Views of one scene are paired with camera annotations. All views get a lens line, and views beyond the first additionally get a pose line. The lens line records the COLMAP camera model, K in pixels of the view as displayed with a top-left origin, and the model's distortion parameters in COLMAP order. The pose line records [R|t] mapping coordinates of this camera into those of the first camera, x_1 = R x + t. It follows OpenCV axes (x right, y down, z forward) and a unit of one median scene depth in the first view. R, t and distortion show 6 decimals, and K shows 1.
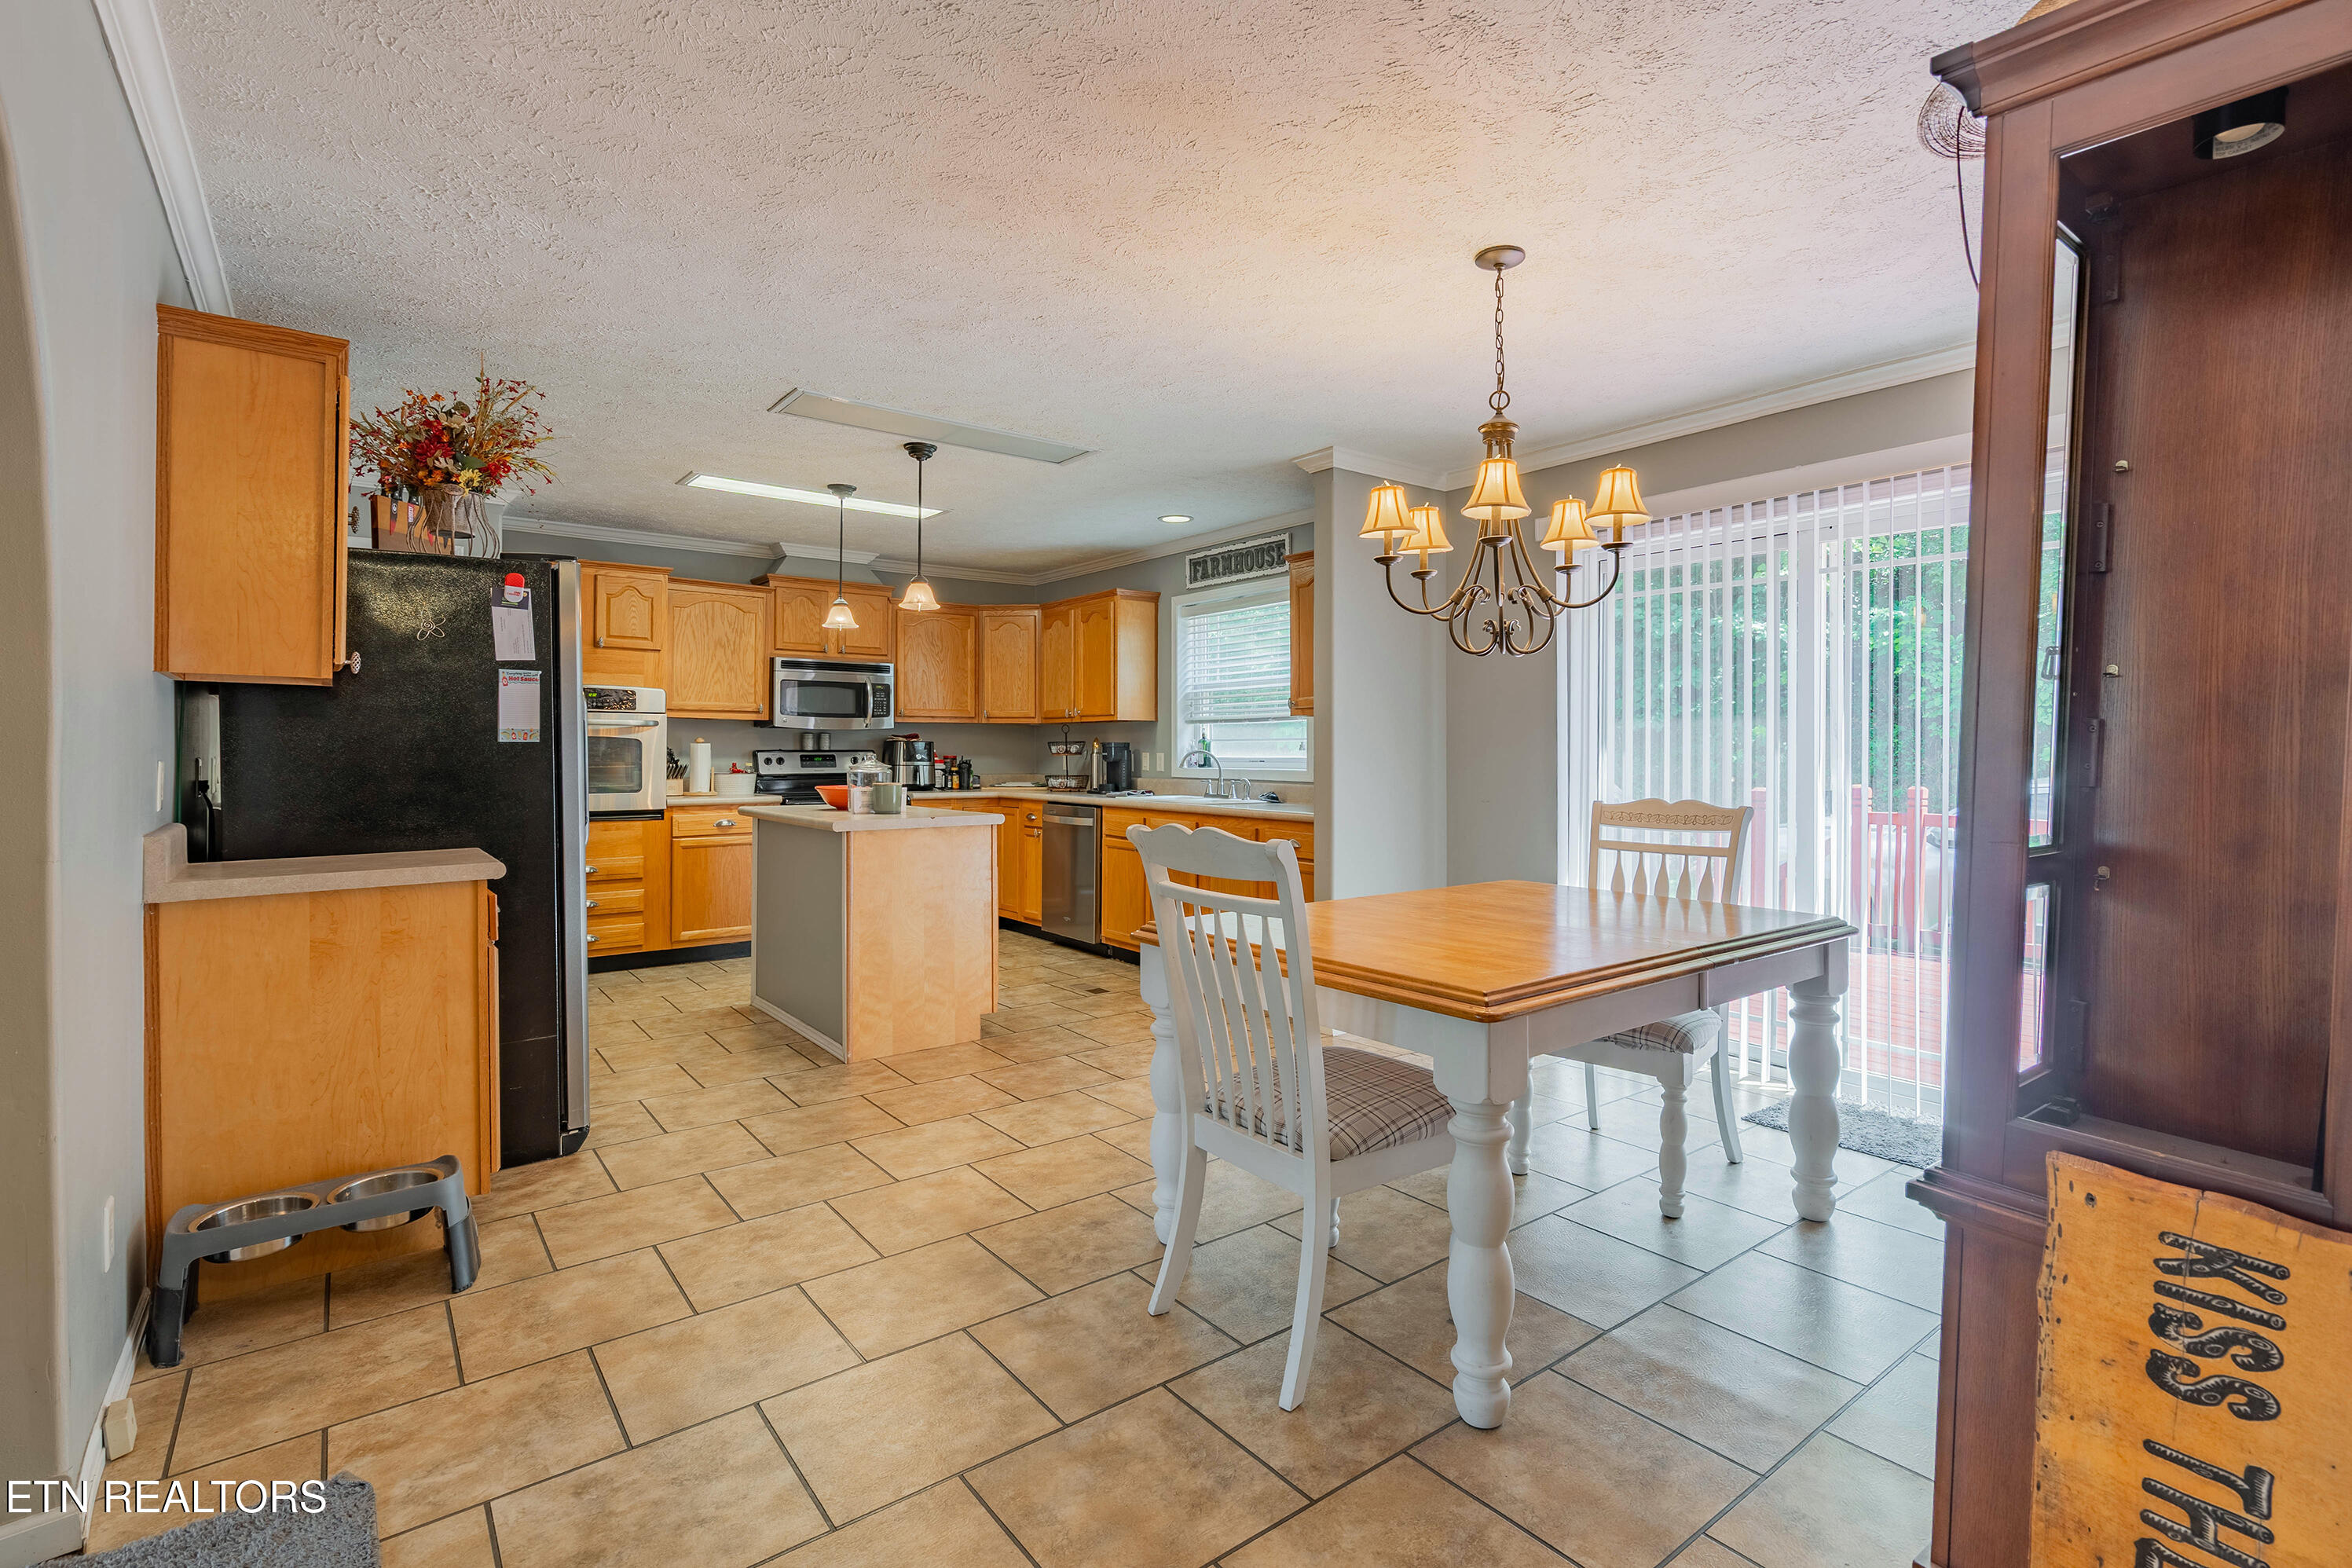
lens RADIAL K [[1101.0, 0, 1179.2], [0, 1101.0, 750.9], [0, 0, 1]] dist [0.000024, -0.000012]
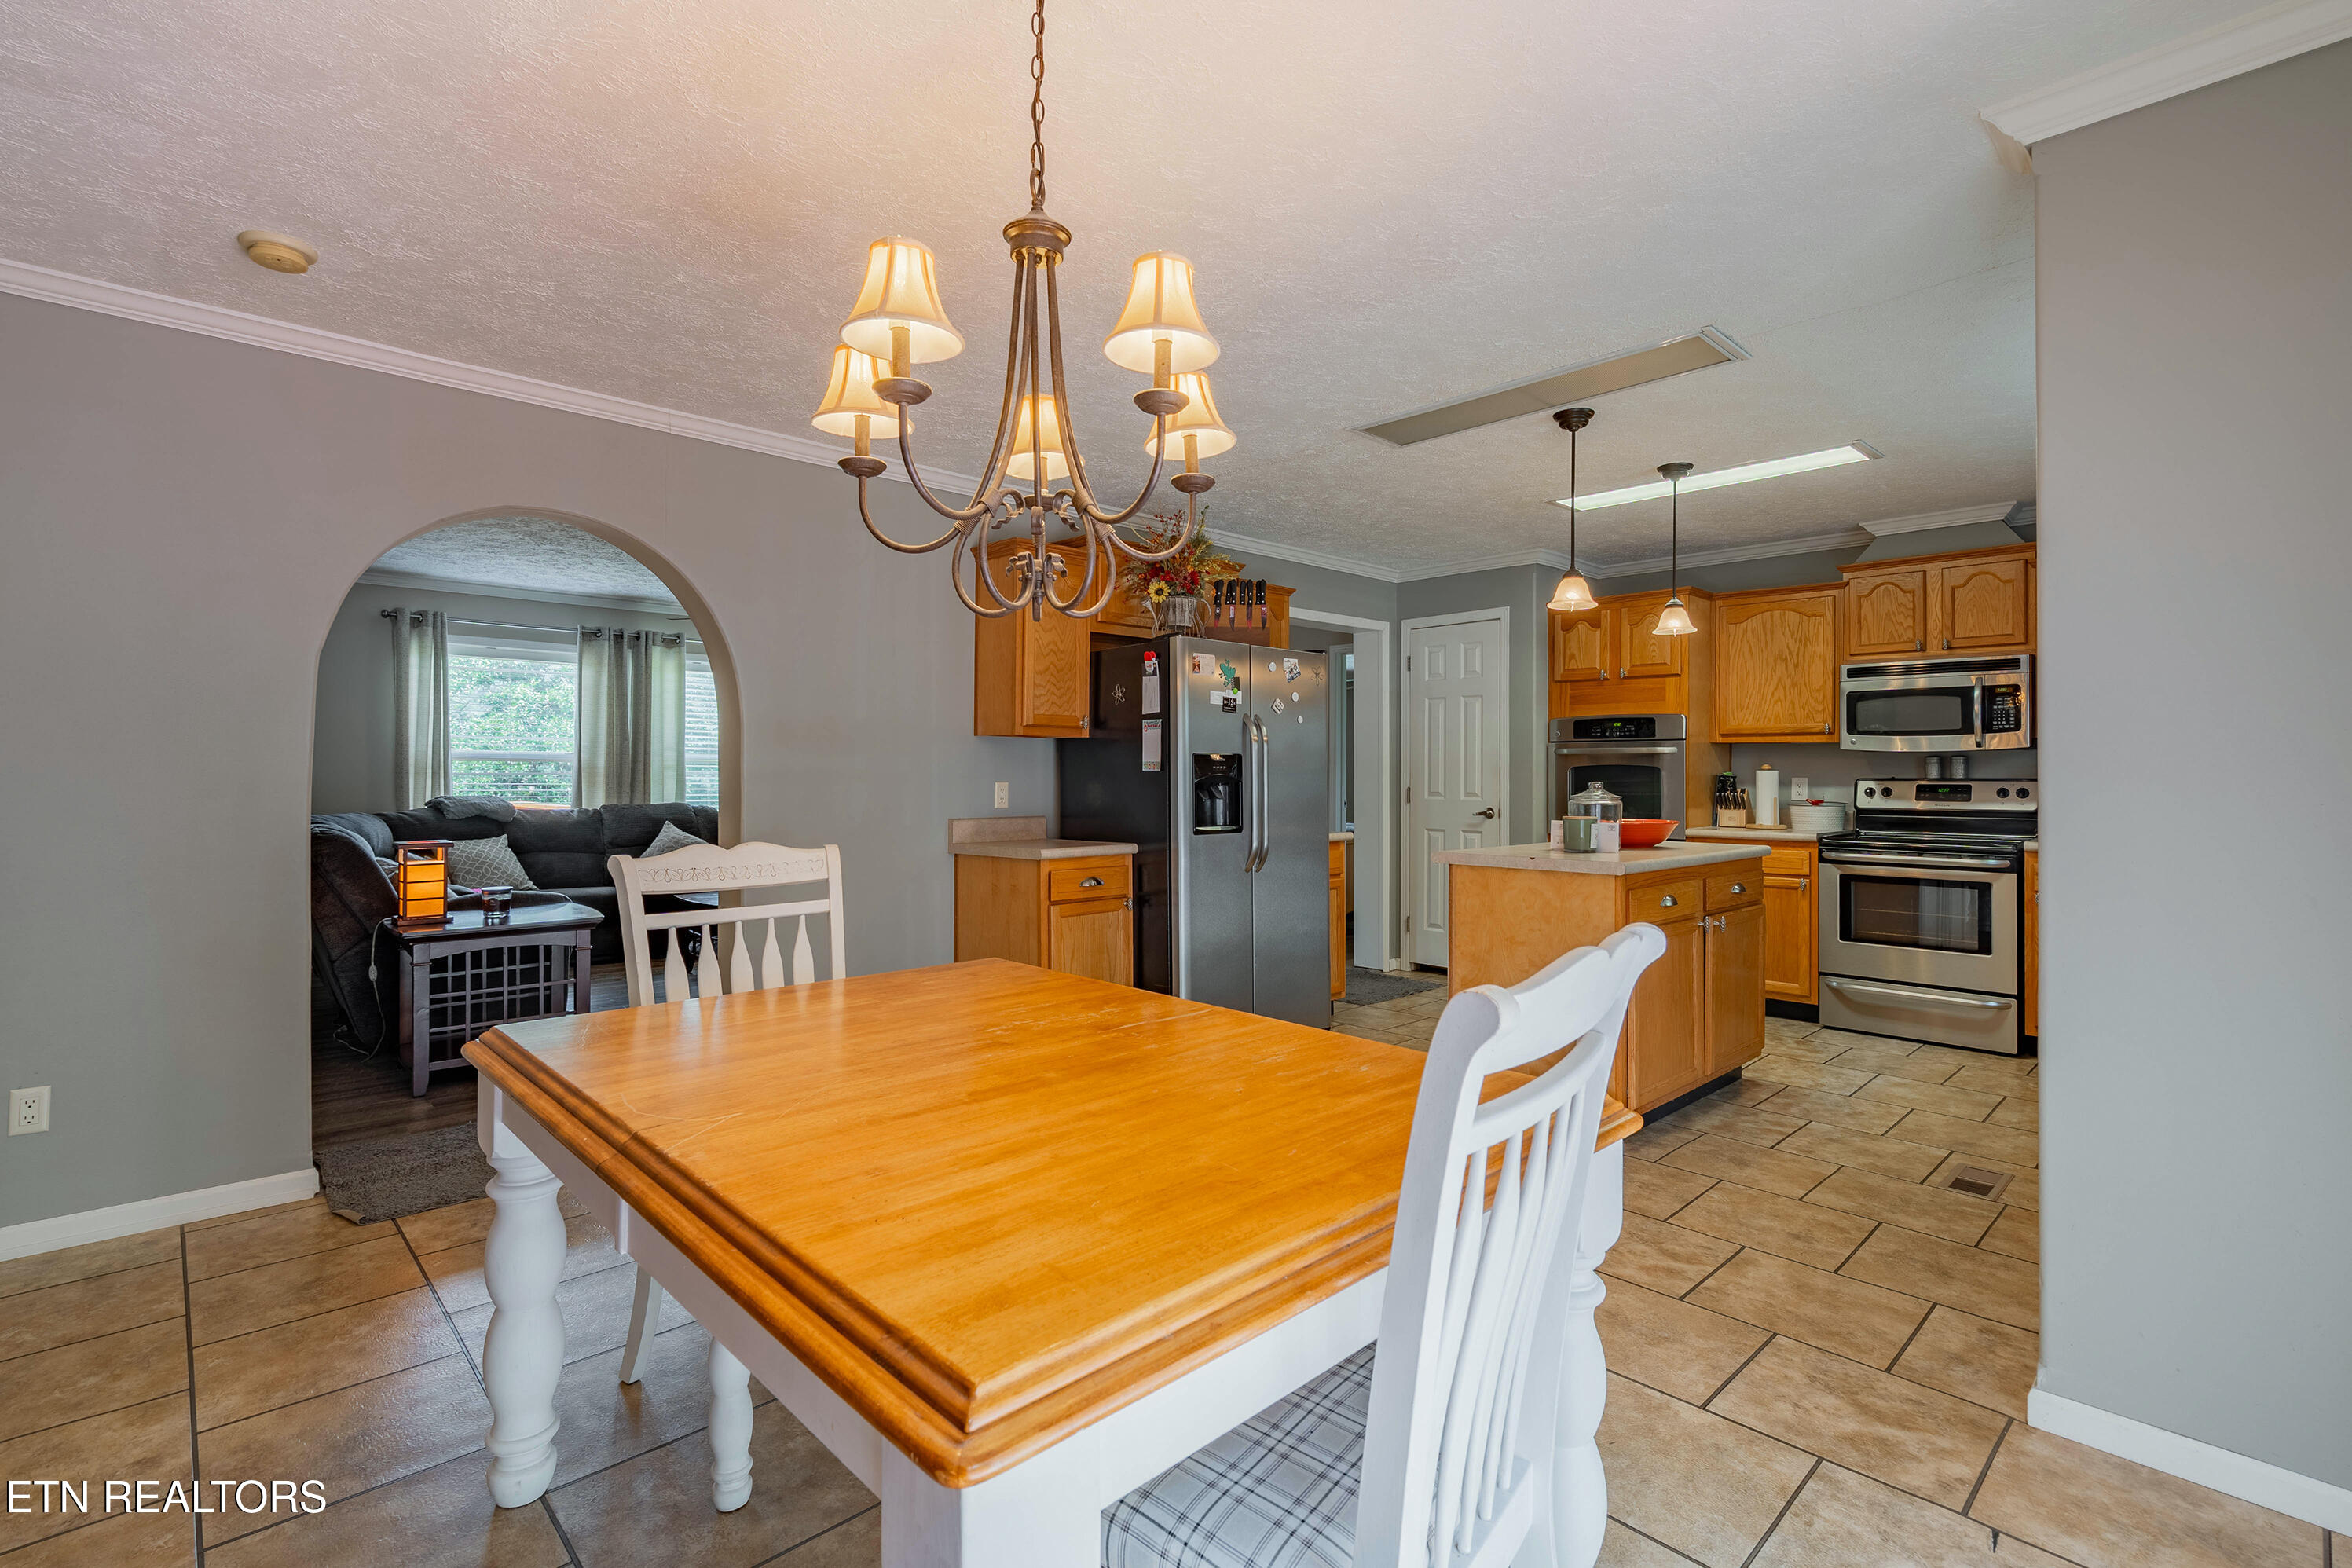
lens RADIAL K [[1070.2, 0, 1207.9], [0, 1070.2, 766.3], [0, 0, 1]] dist [0.003102, 0.000622]
pose [[0.129522, -0.008617, -0.991539, 0.365146], [-0.003556, 0.999952, -0.009154, -0.000819], [0.991570, 0.004712, 0.129485, 0.427043]]
